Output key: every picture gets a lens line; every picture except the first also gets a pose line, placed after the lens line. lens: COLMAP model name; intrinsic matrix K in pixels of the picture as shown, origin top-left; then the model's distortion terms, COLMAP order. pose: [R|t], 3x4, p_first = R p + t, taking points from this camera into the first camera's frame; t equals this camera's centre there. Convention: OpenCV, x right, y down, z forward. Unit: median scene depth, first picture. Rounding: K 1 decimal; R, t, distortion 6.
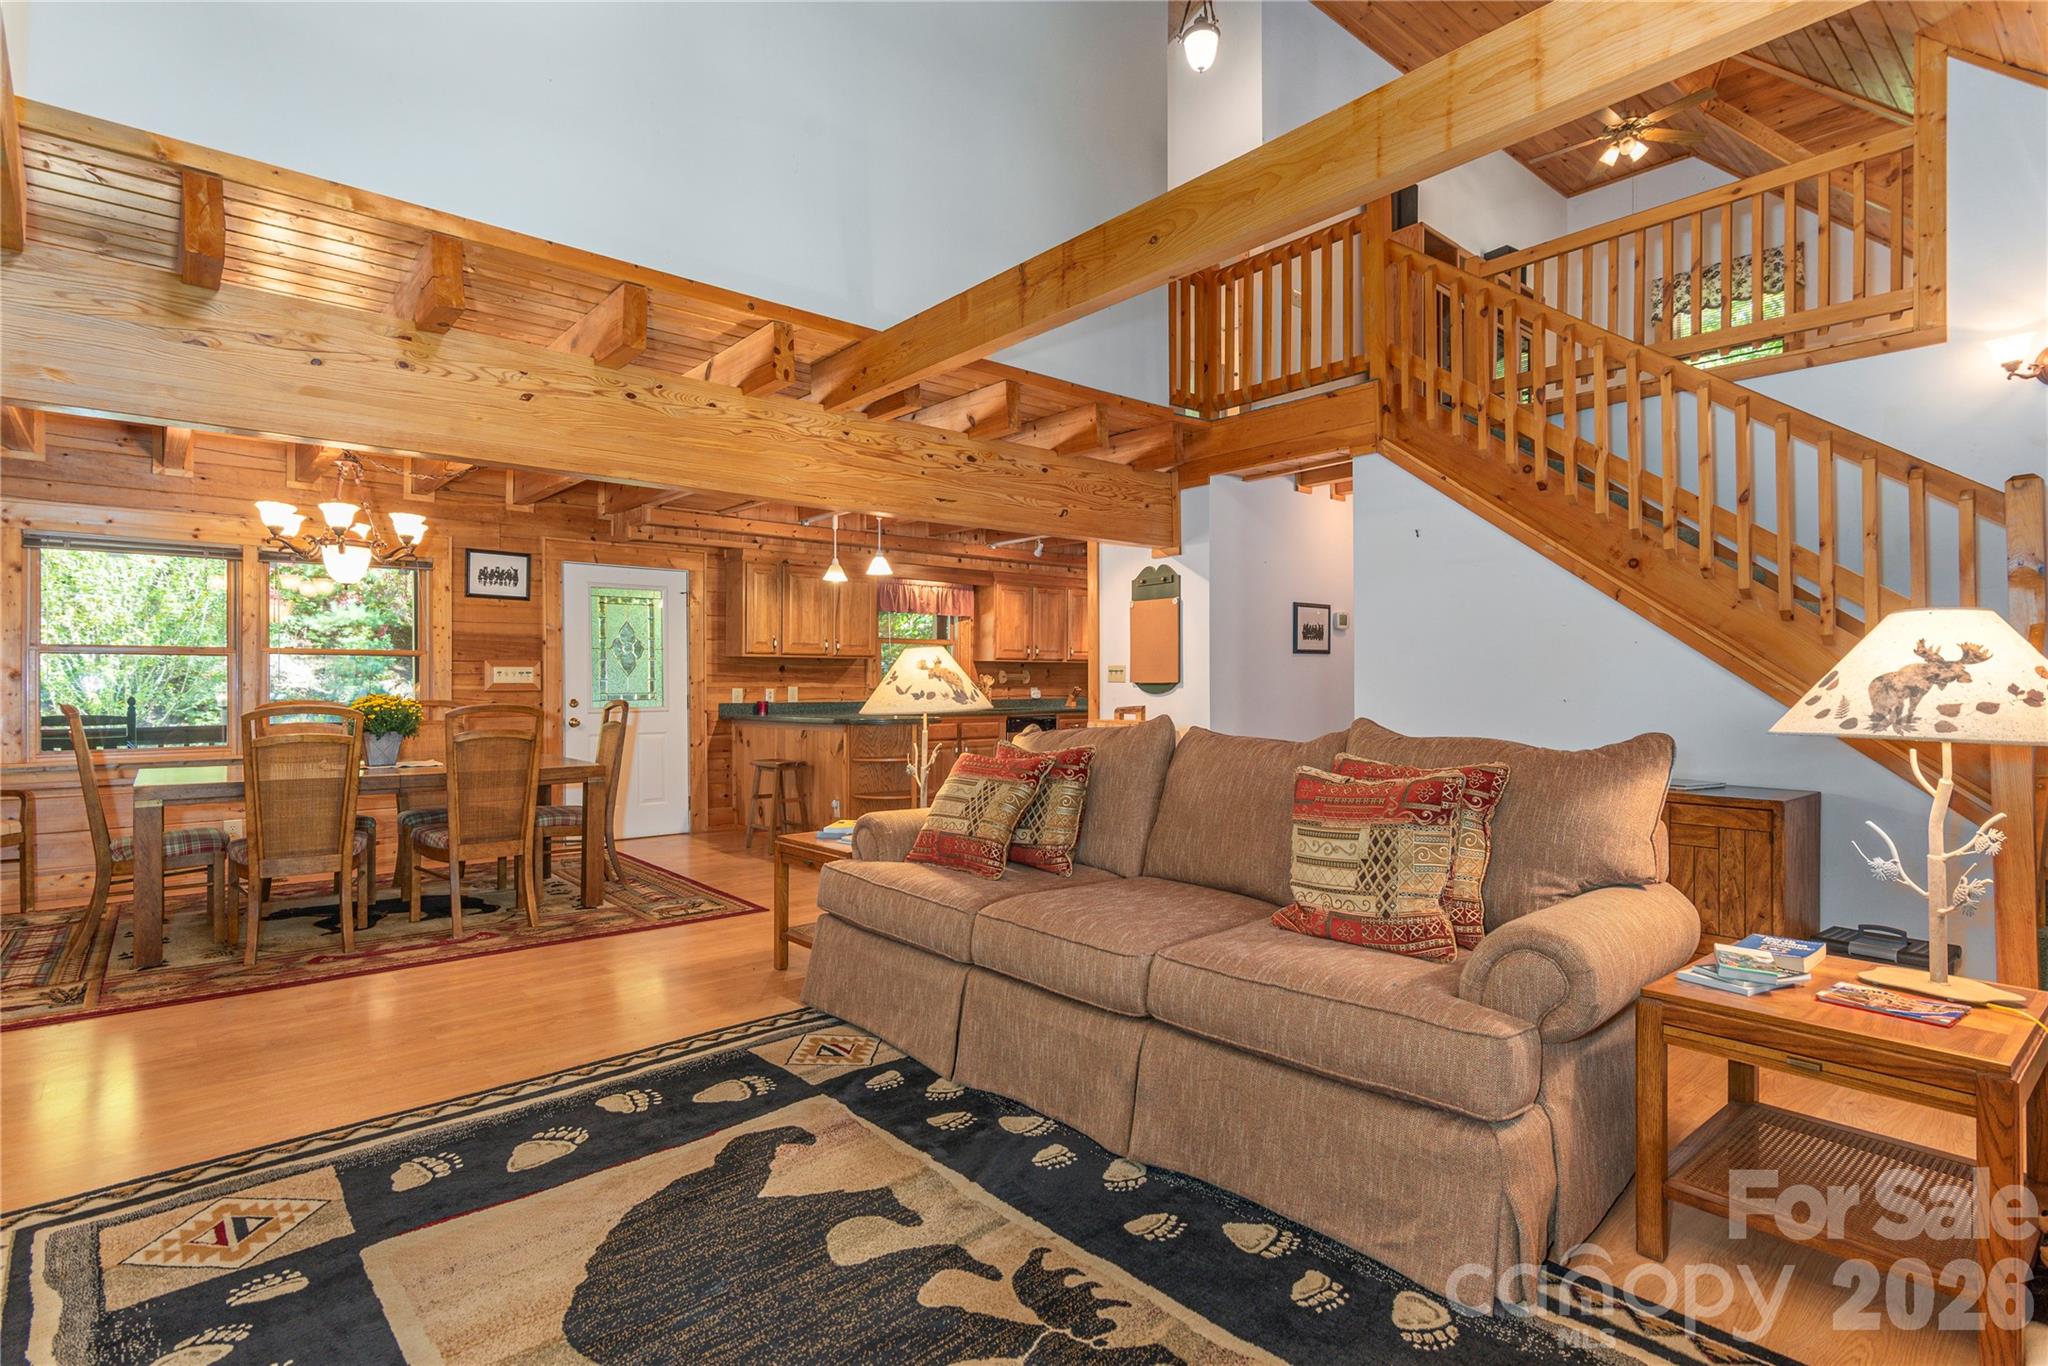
lens RADIAL K [[994.1, 0, 1027.5], [0, 994.1, 686.0], [0, 0, 1]] dist [0.002453, 0.000985]
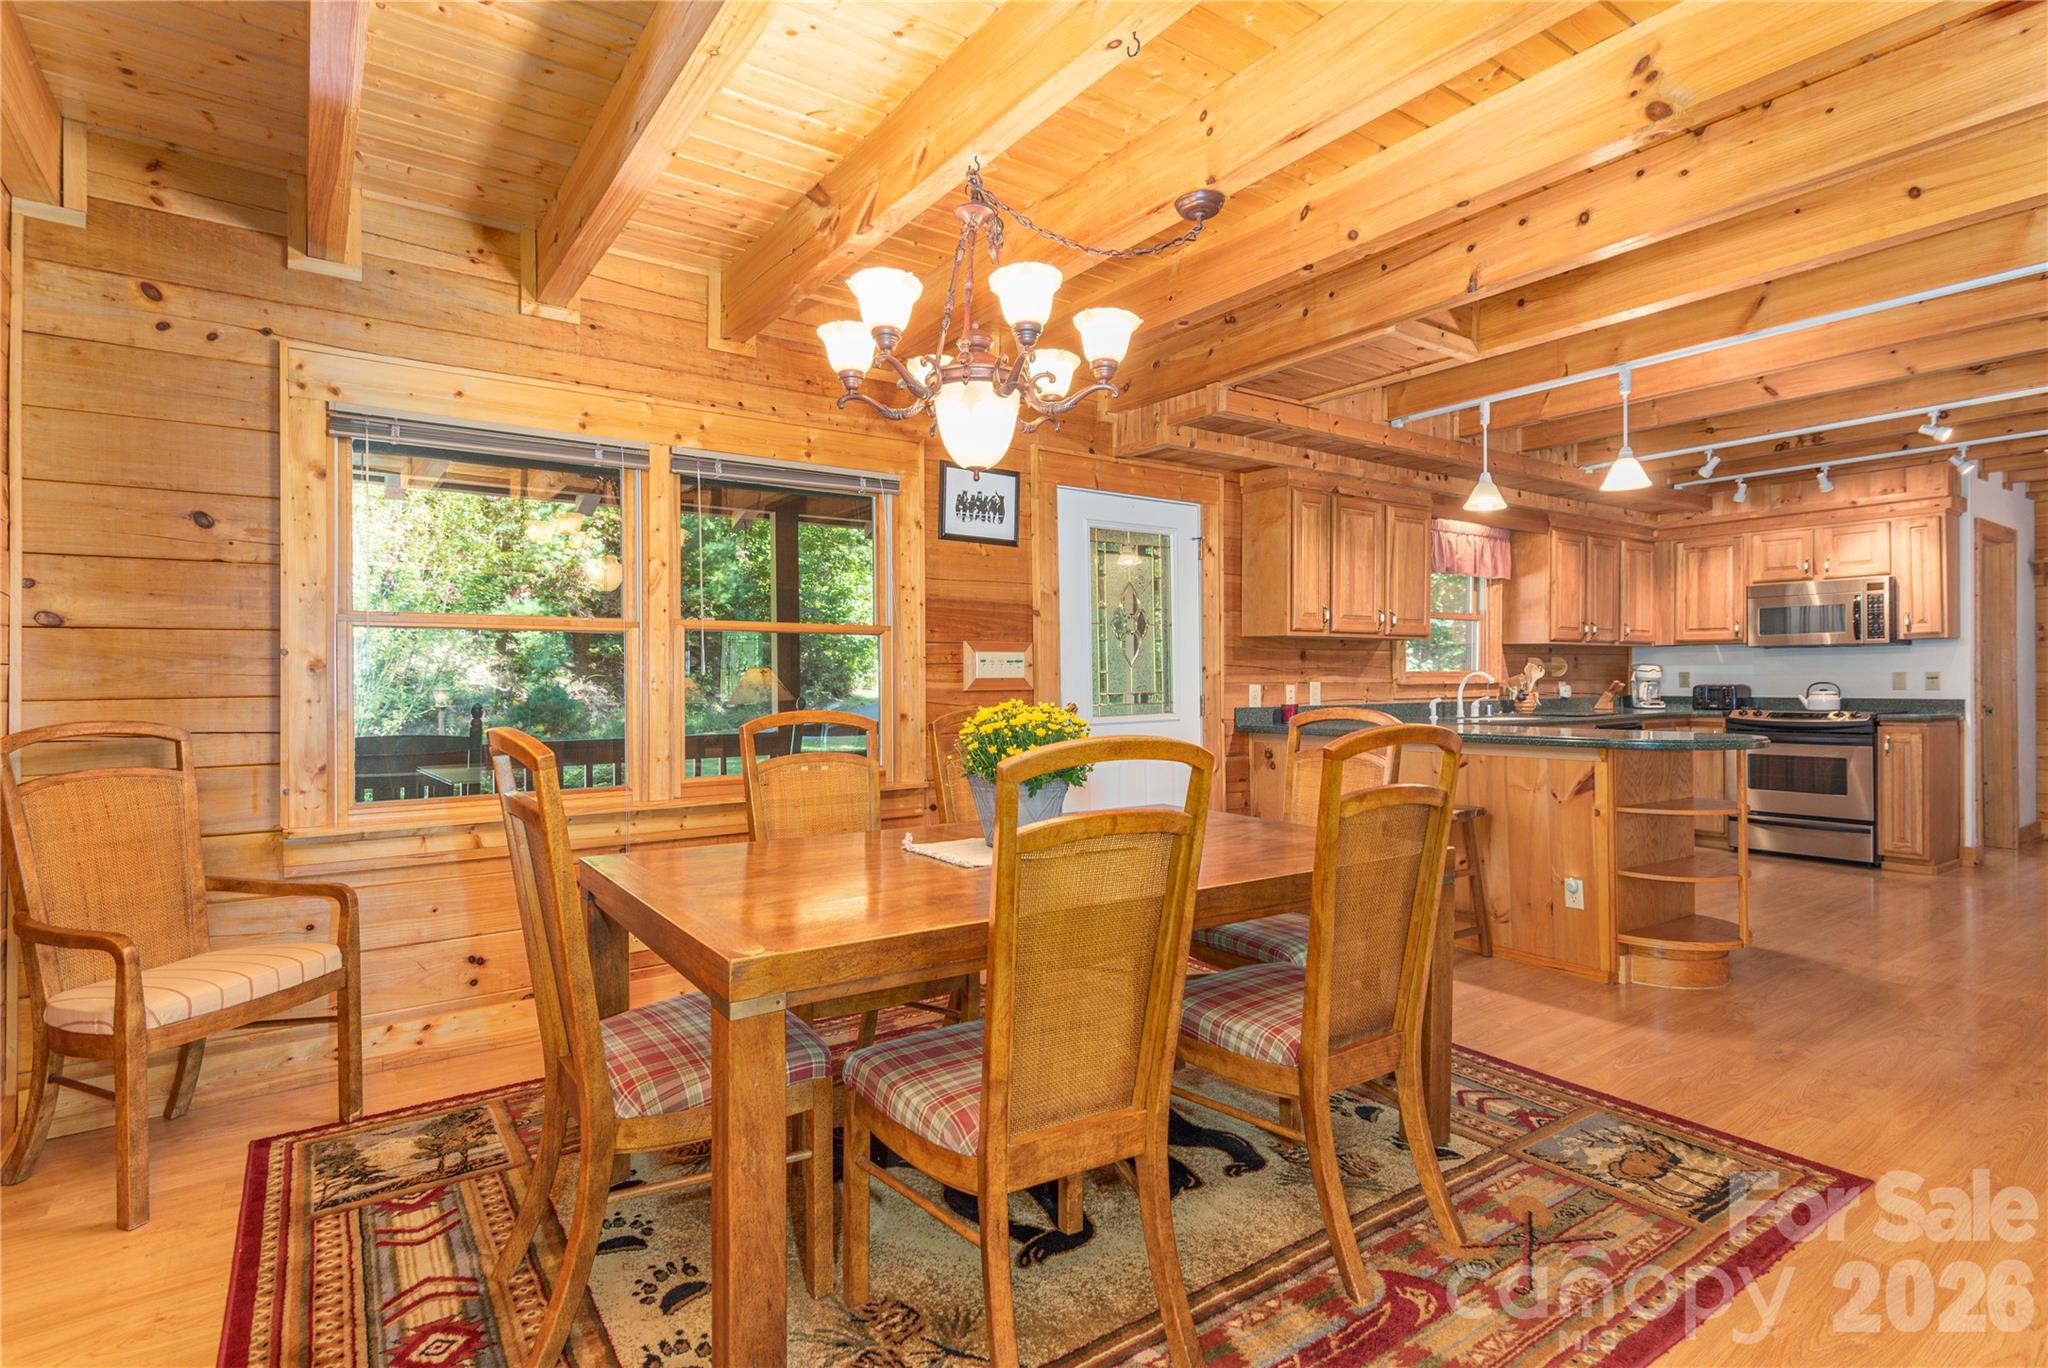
lens RADIAL K [[994.1, 0, 1018.0], [0, 994.1, 678.4], [0, 0, 1]] dist [0.002453, 0.000985]
pose [[0.994863, -0.004069, -0.101151, -0.433269], [0.003790, 0.999988, -0.002950, -0.000734], [0.101162, 0.002551, 0.994867, 0.371898]]
